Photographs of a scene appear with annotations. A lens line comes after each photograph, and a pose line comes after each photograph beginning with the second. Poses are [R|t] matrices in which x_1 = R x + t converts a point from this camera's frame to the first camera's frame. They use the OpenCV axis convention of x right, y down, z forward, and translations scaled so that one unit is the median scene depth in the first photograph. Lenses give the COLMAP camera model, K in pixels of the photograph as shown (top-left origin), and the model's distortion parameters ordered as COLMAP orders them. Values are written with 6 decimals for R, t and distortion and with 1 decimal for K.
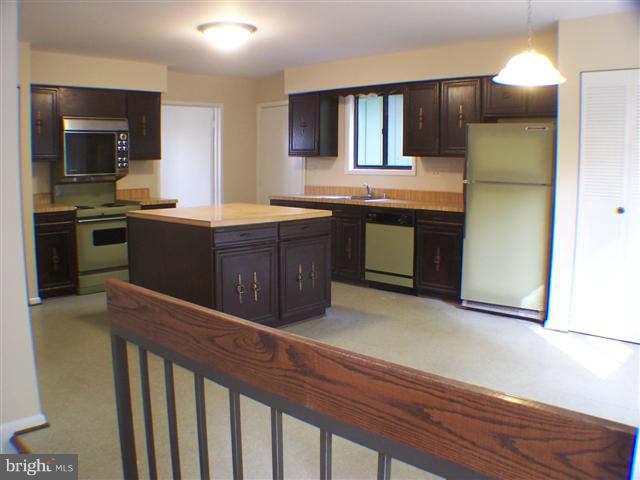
lens RADIAL K [[576.1, 0, 320.0], [0, 576.1, 240.0], [0, 0, 1]] dist [-0.299661, 0.214993]
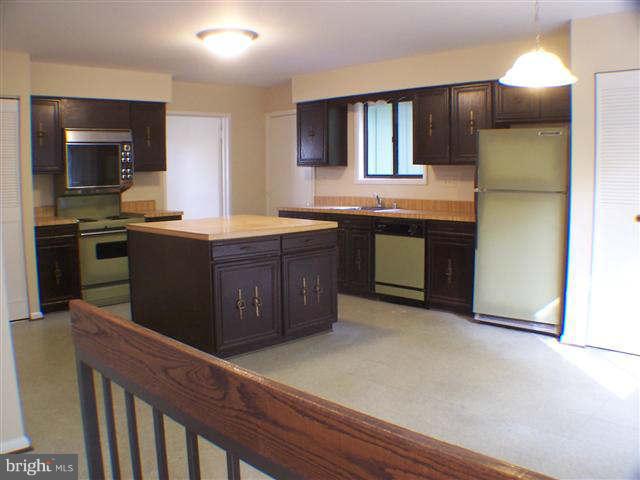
lens RADIAL K [[576.1, 0, 320.0], [0, 576.1, 240.0], [0, 0, 1]] dist [-0.299661, 0.214993]
pose [[0.999385, -0.008294, -0.034082, 0.020627], [0.007693, 0.999813, -0.017720, -0.003362], [0.034222, 0.017447, 0.999262, 0.031113]]
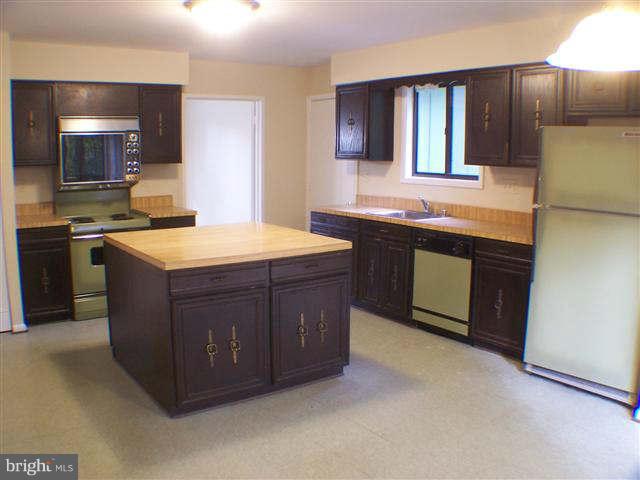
lens RADIAL K [[576.1, 0, 320.0], [0, 576.1, 240.0], [0, 0, 1]] dist [-0.299661, 0.214993]
pose [[0.982659, 0.031295, -0.182760, 0.100555], [-0.027618, 0.999362, 0.022631, -0.059236], [0.183351, -0.017191, 0.982897, 0.214247]]
